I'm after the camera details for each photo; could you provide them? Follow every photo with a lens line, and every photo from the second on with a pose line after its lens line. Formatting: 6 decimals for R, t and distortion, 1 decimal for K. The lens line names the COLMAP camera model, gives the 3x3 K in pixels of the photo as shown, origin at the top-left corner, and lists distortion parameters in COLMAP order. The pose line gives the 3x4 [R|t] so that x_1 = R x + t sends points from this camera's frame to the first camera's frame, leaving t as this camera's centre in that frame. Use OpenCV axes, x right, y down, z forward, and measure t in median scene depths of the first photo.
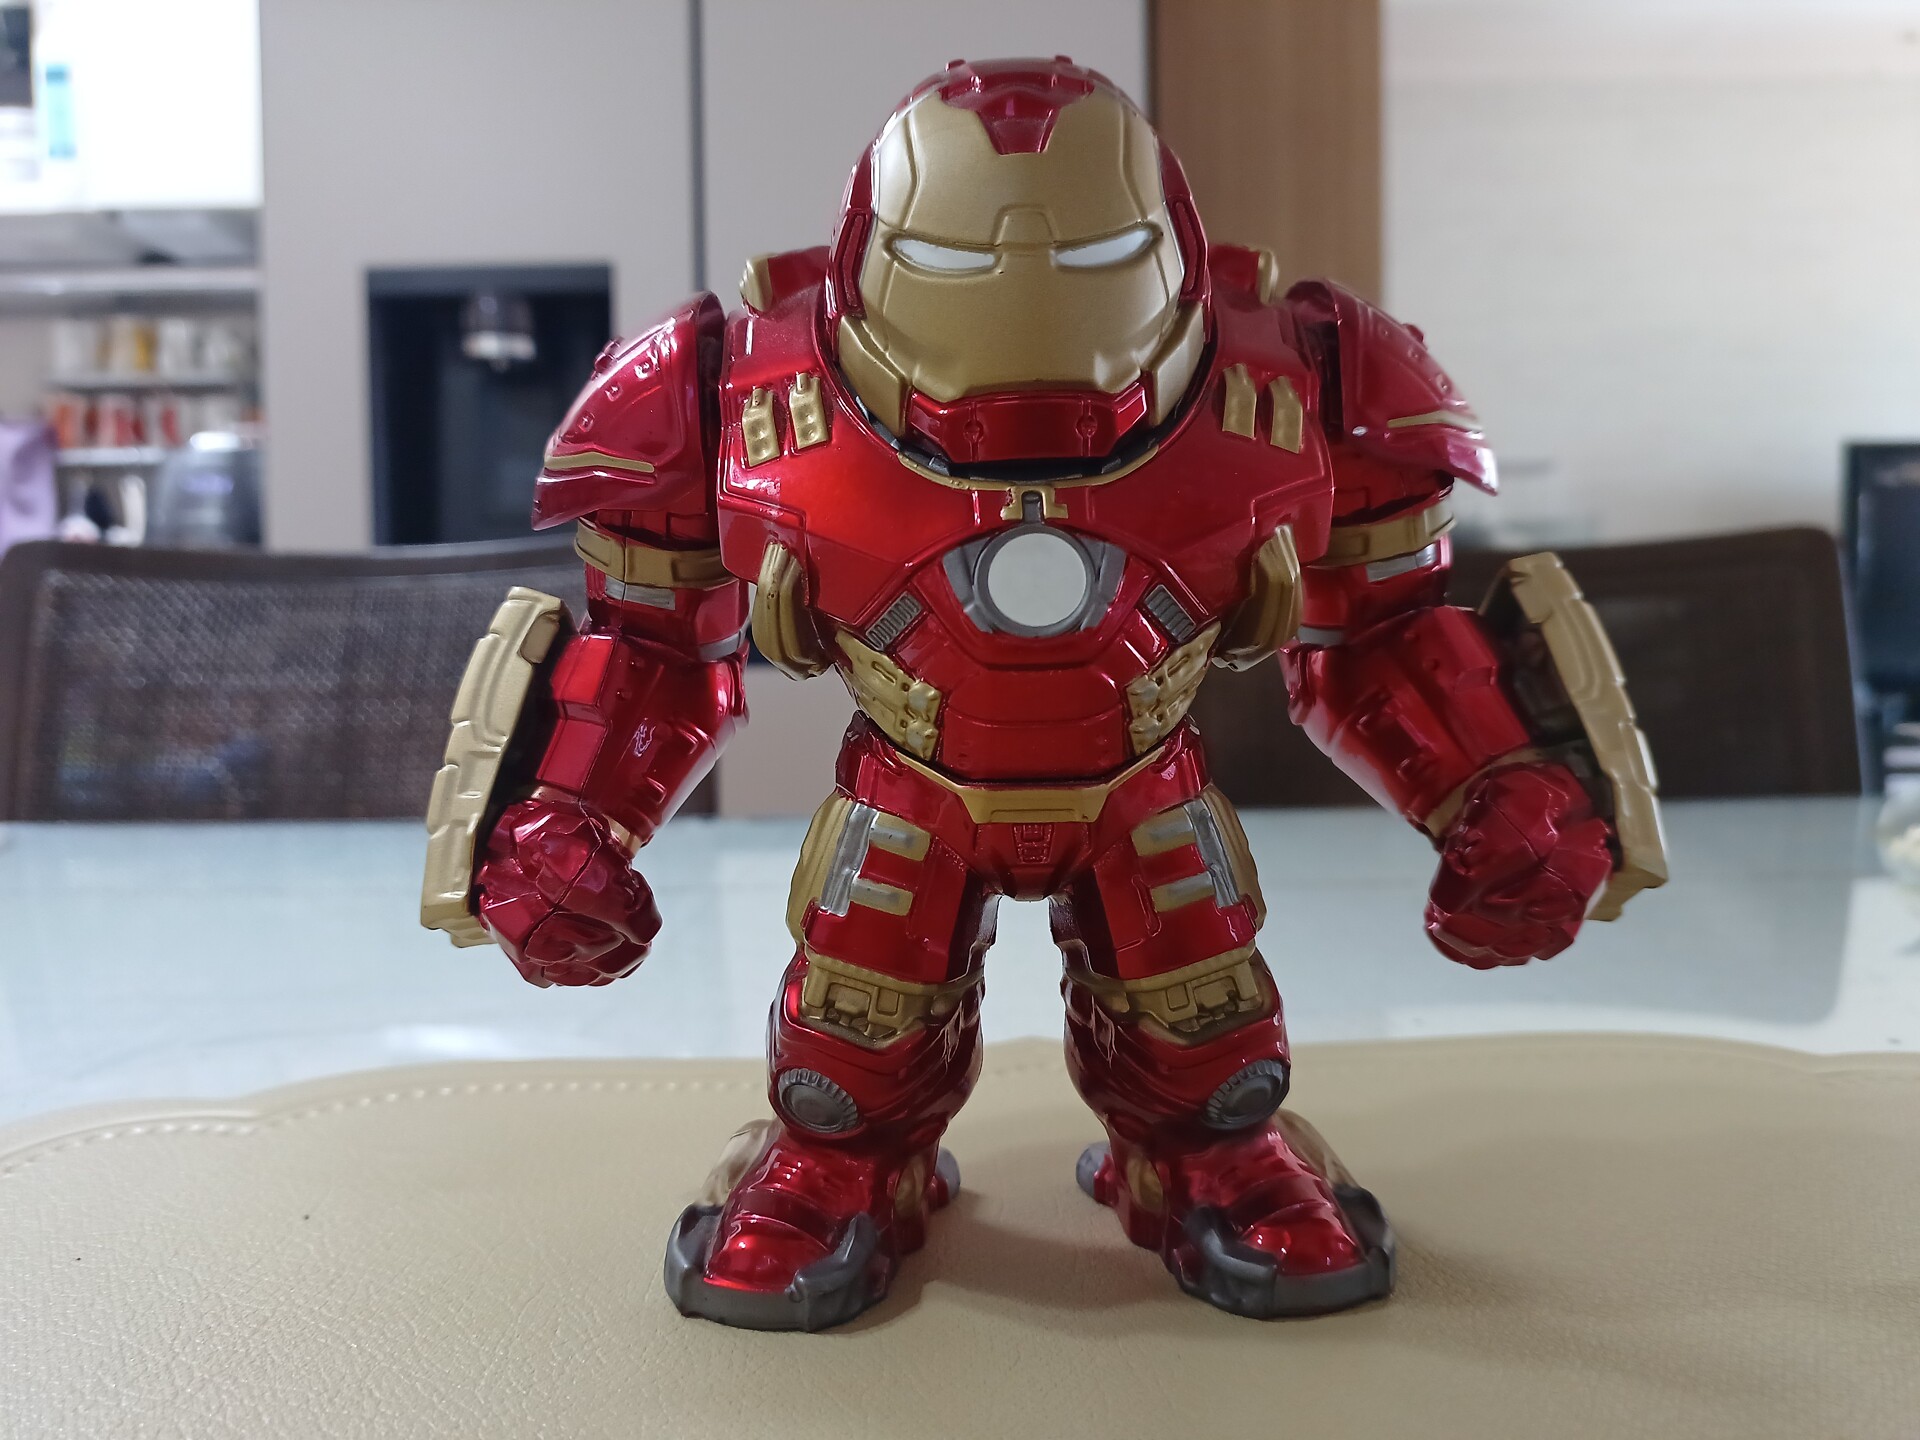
lens RADIAL K [[1311.9, 0, 960.0], [0, 1311.9, 720.0], [0, 0, 1]] dist [-0.023770, 0.001640]
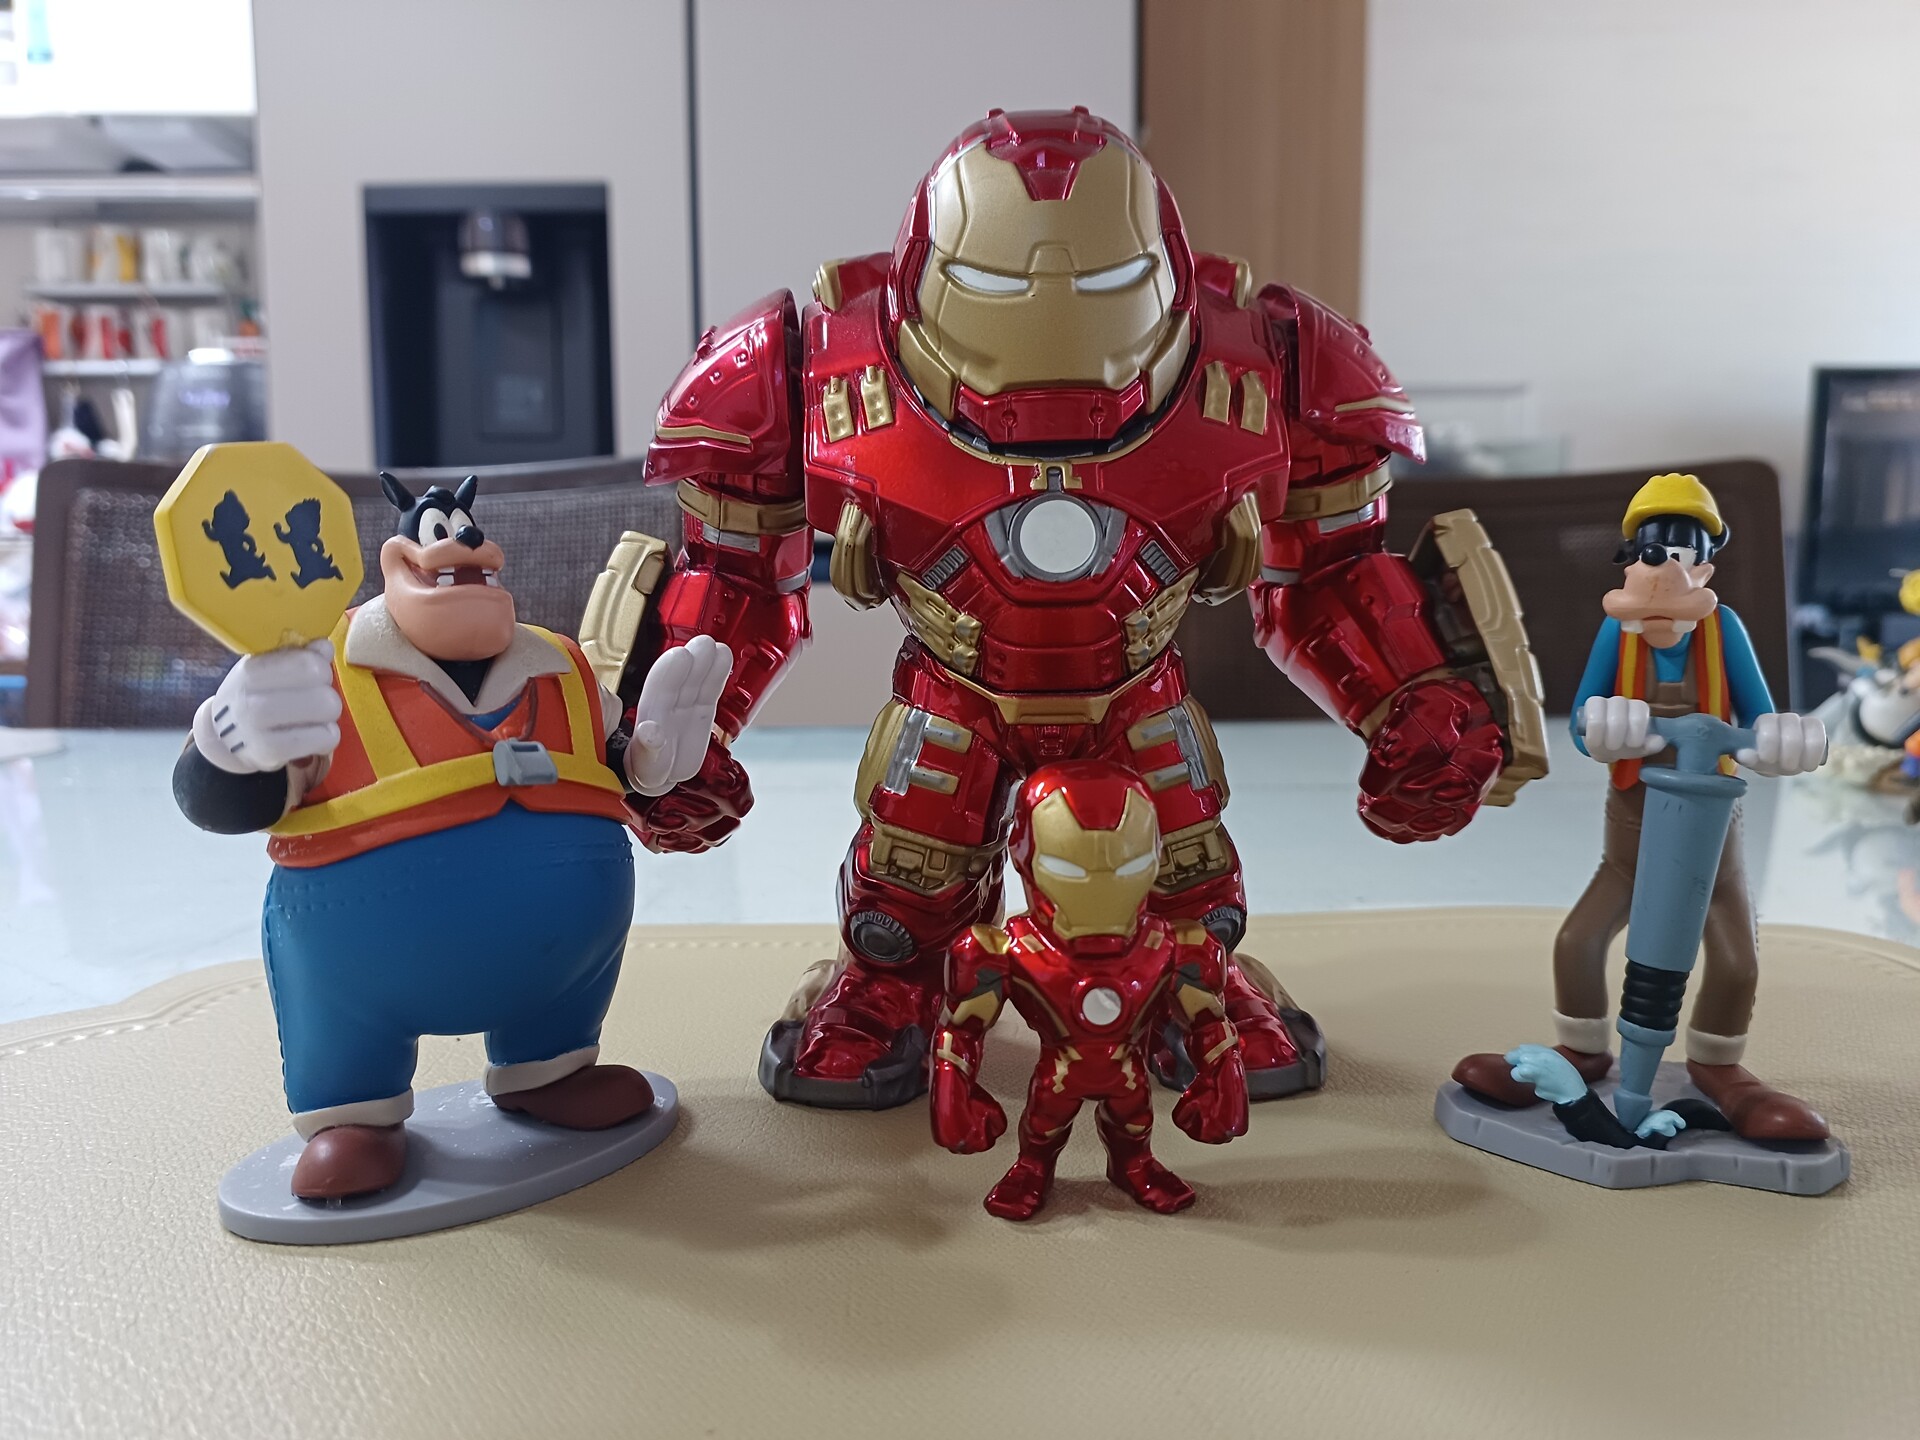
lens RADIAL K [[1279.6, 0, 960.0], [0, 1279.6, 720.0], [0, 0, 1]] dist [0.000685, -0.003975]
pose [[0.999903, 0.005720, 0.012708, -0.046245], [-0.006534, 0.997864, 0.064999, -0.005880], [-0.012309, -0.065075, 0.997804, -0.238812]]
